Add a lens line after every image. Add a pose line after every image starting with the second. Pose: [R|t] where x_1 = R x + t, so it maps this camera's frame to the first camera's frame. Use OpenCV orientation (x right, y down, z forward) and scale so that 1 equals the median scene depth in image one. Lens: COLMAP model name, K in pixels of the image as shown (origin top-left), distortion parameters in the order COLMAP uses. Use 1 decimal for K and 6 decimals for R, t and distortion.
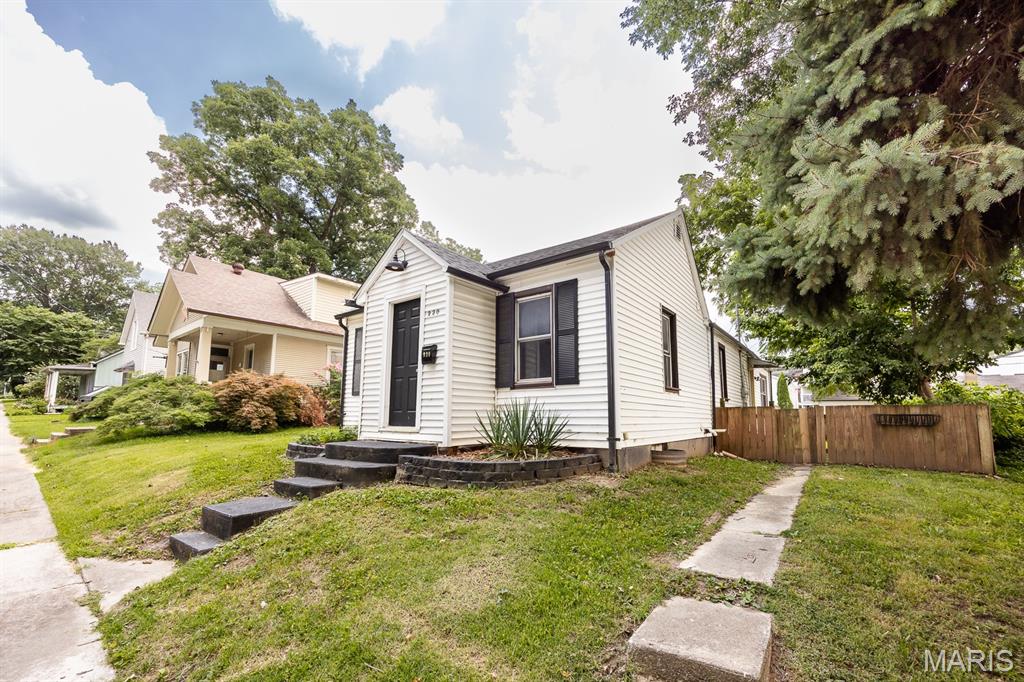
lens RADIAL K [[414.6, 0, 527.7], [0, 414.6, 373.8], [0, 0, 1]] dist [-0.013525, 0.000238]
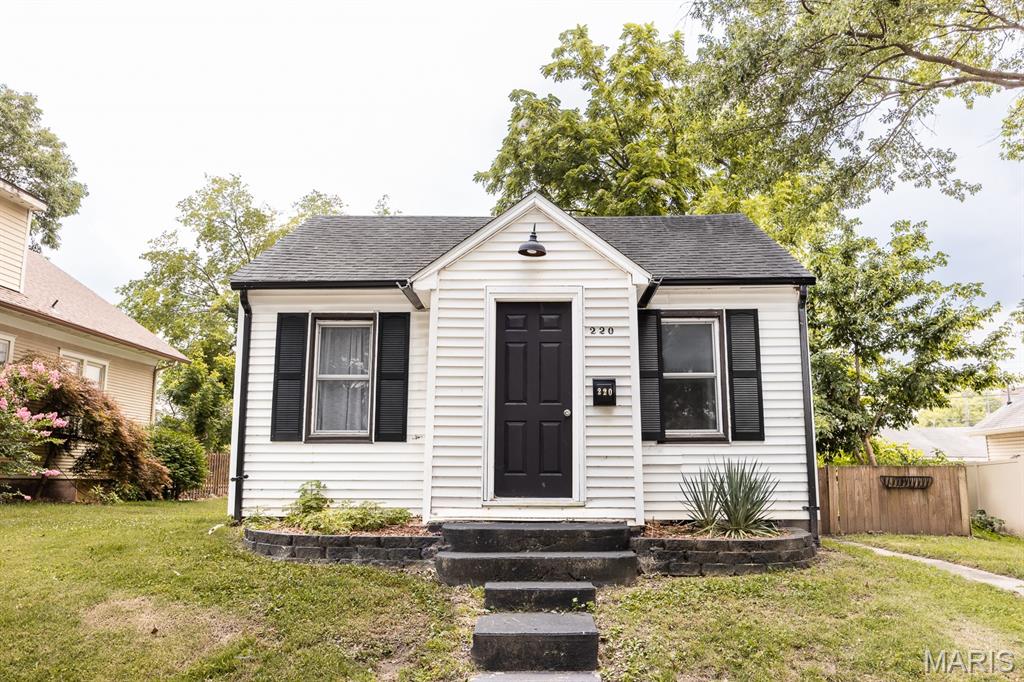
lens RADIAL K [[816.4, 0, 512.3], [0, 816.4, 337.0], [0, 0, 1]] dist [-0.007692, -0.001230]
pose [[0.819512, 0.094154, 0.565274, -1.058156], [-0.059285, 0.995047, -0.079789, -0.017886], [-0.569987, 0.031876, 0.821035, -0.030353]]
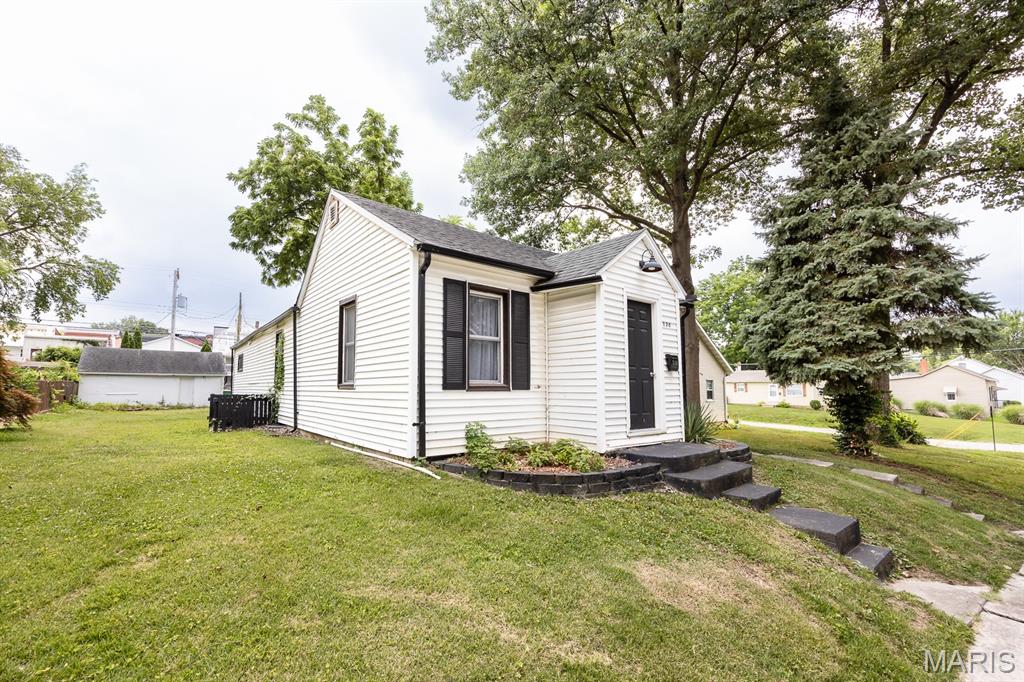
lens RADIAL K [[439.0, 0, 506.8], [0, 439.0, 352.1], [0, 0, 1]] dist [0.001664, 0.000048]
pose [[0.254546, 0.074669, 0.964174, -1.403822], [-0.103883, 0.993357, -0.049504, 0.029818], [-0.961465, -0.087560, 0.260612, 1.041634]]
